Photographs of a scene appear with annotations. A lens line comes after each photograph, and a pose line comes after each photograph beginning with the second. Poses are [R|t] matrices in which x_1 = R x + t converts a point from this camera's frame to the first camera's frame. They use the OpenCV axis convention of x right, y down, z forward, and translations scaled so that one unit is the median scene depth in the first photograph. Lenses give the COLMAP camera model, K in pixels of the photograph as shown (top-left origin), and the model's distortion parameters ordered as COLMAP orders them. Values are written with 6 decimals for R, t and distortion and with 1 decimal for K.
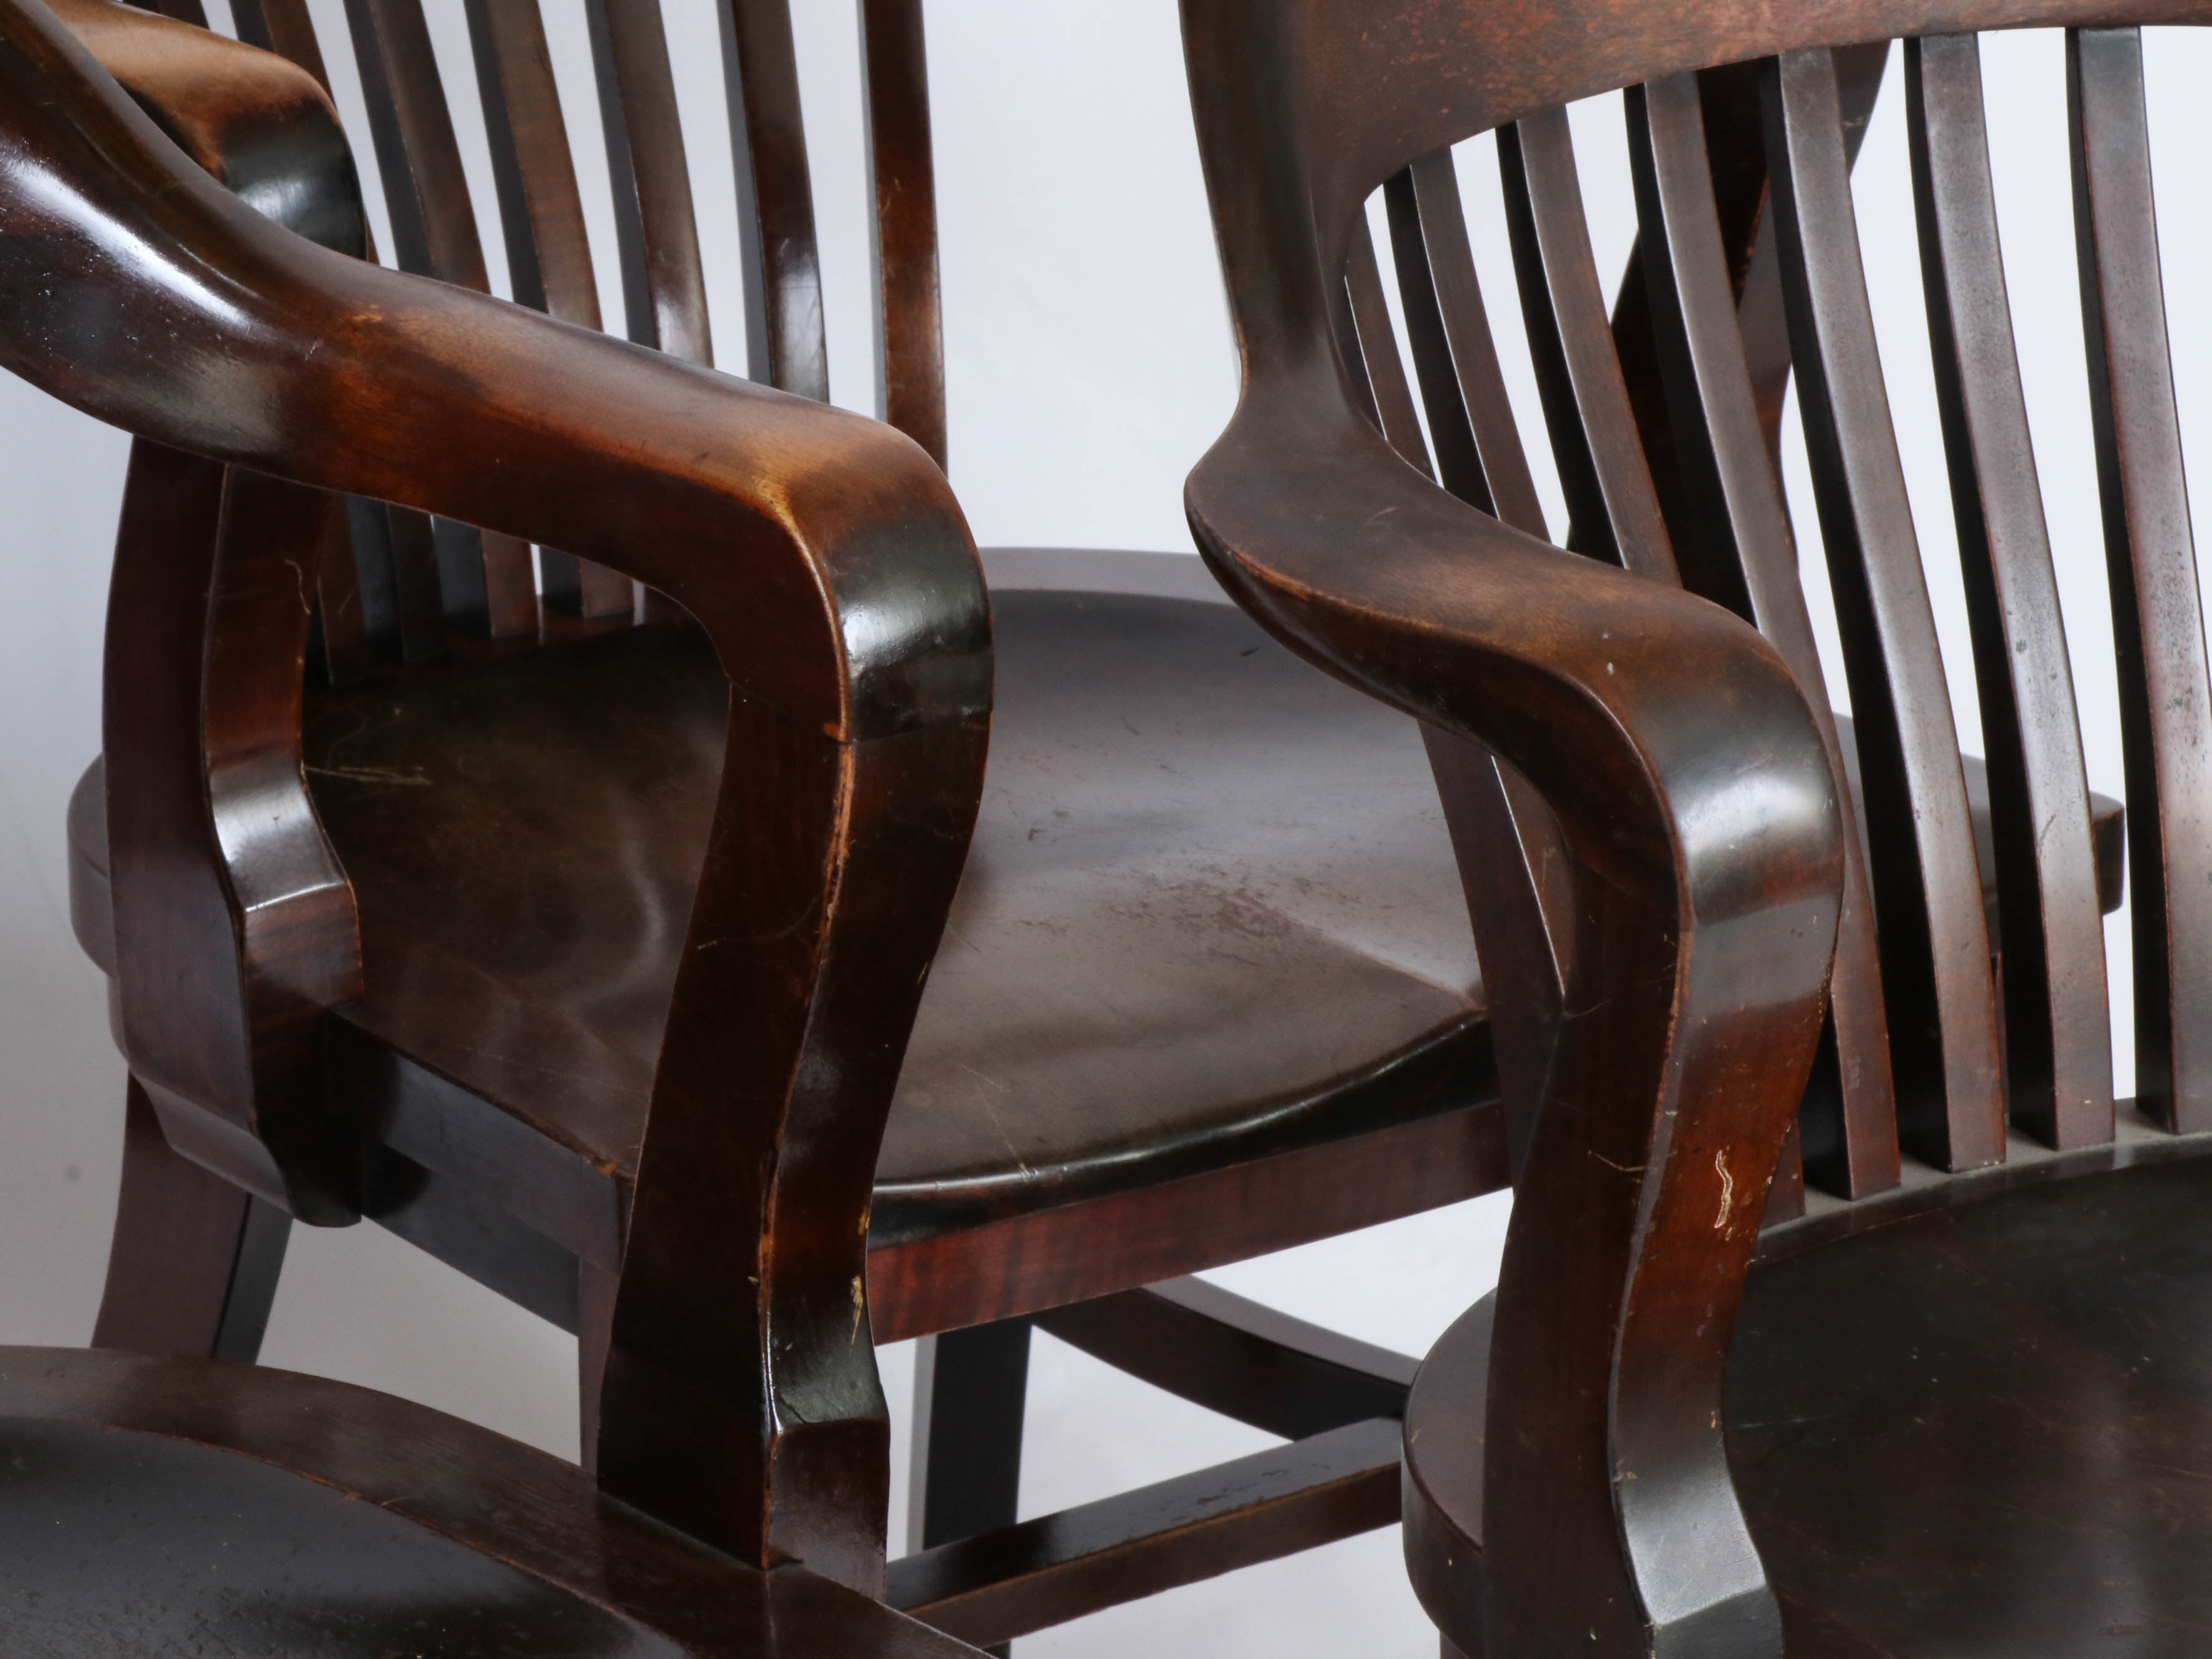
lens RADIAL K [[9030.9, 0, 1108.5], [0, 9030.9, 828.2], [0, 0, 1]] dist [0.032162, 0.000000]
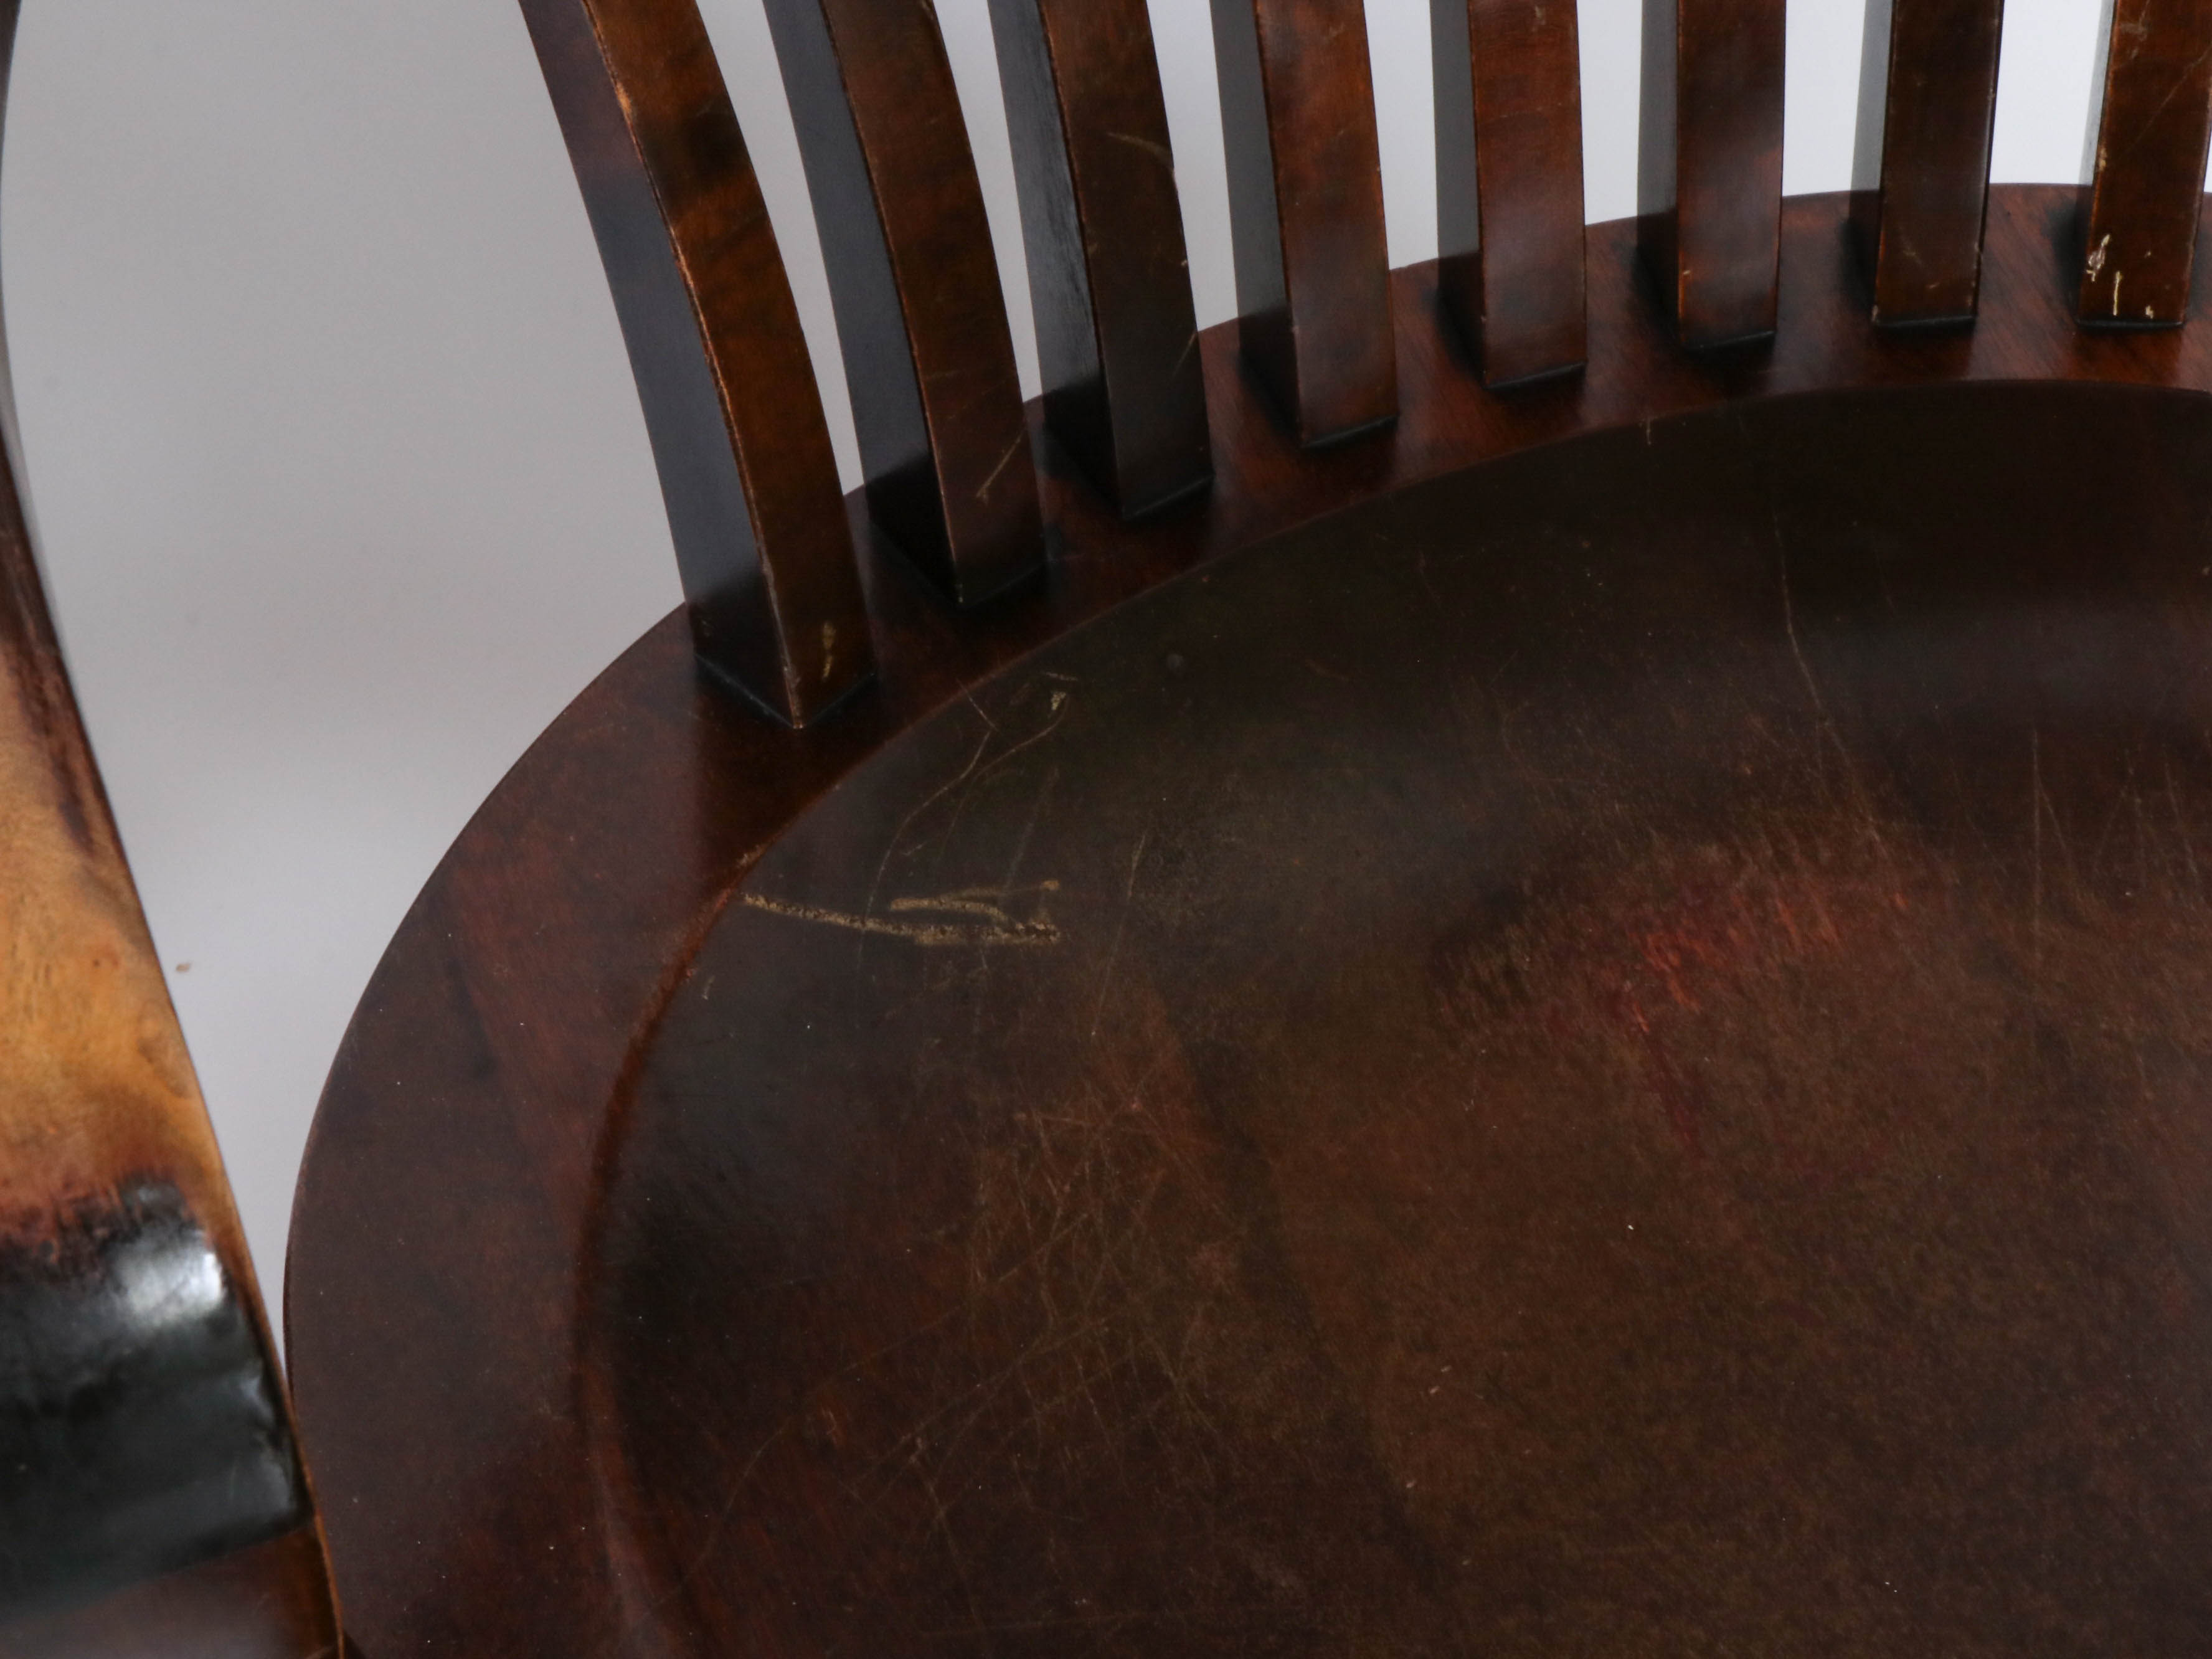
lens RADIAL K [[5798.2, 0, 1111.7], [0, 5798.2, 819.3], [0, 0, 1]] dist [0.032269, 0.000000]
pose [[0.955262, 0.208453, -0.209813, 0.000807], [-0.060099, 0.831412, 0.552396, -0.235163], [0.289590, -0.515074, 0.806745, 0.819677]]
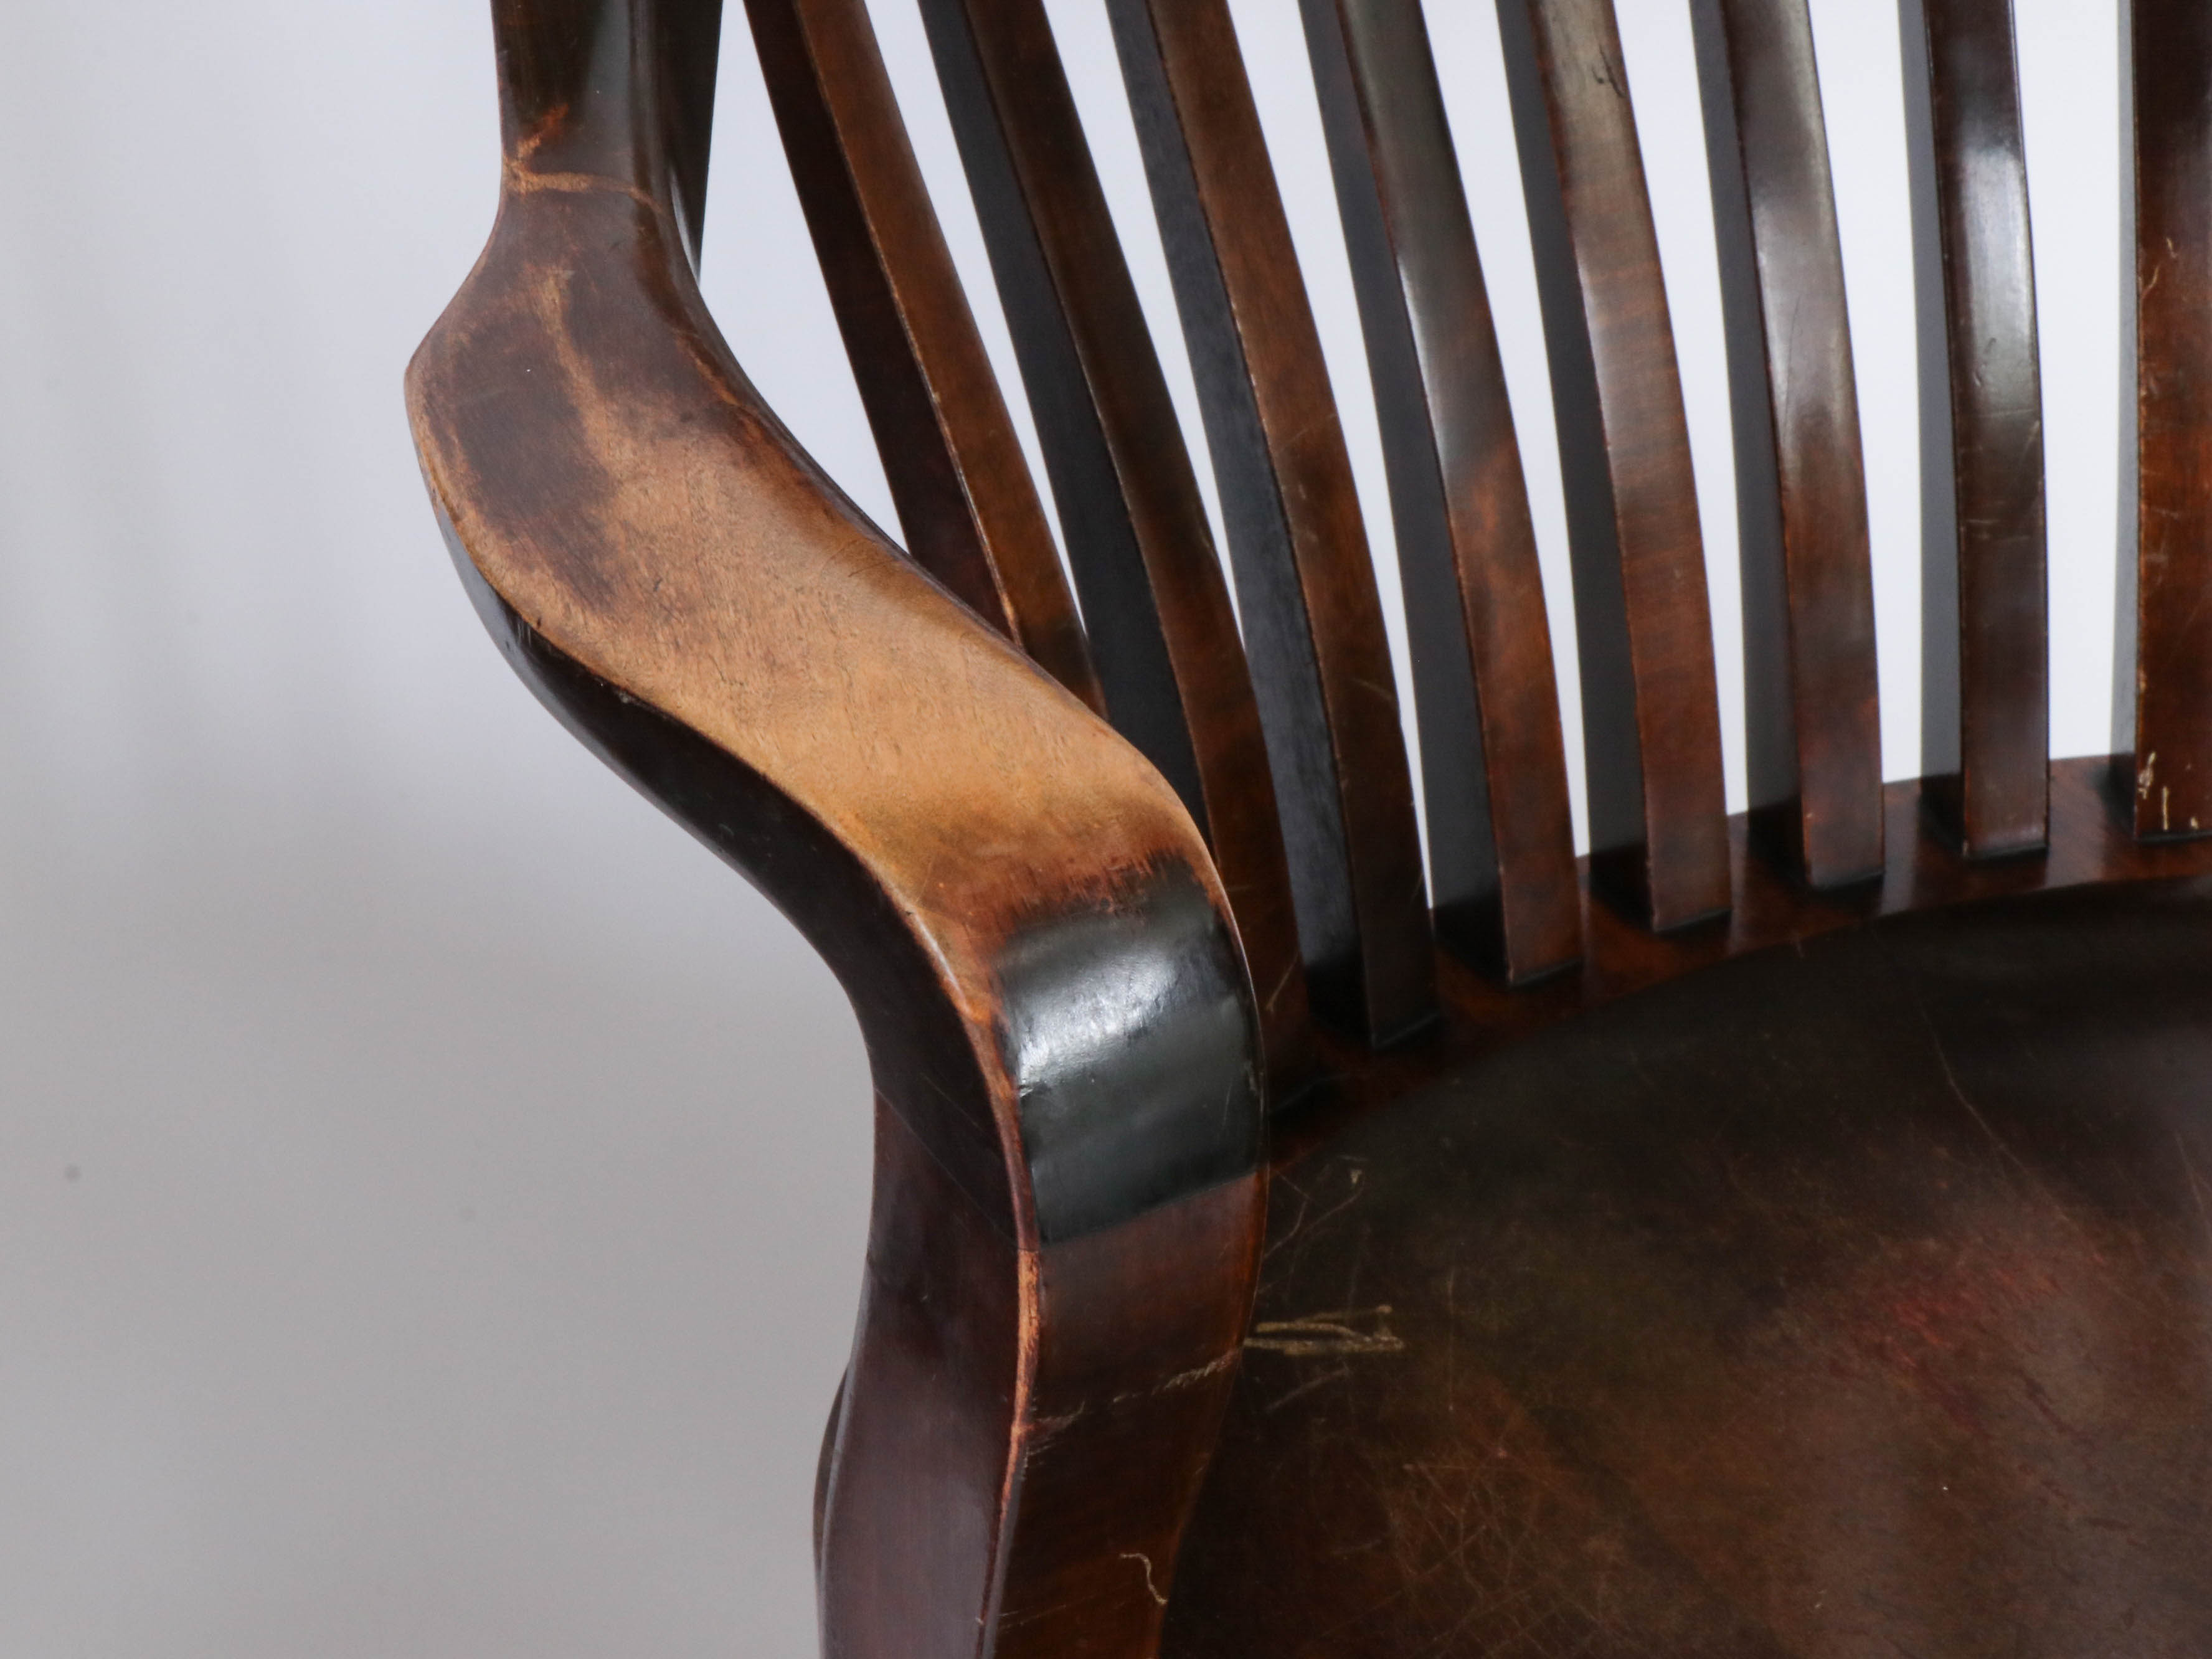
lens RADIAL K [[7530.6, 0, 1105.0], [0, 7530.6, 835.6], [0, 0, 1]] dist [0.056359, 0.000000]
pose [[0.991436, 0.043330, -0.123195, -0.036649], [-0.011474, 0.968606, 0.248338, -0.194128], [0.130088, -0.244797, 0.960808, 0.568368]]
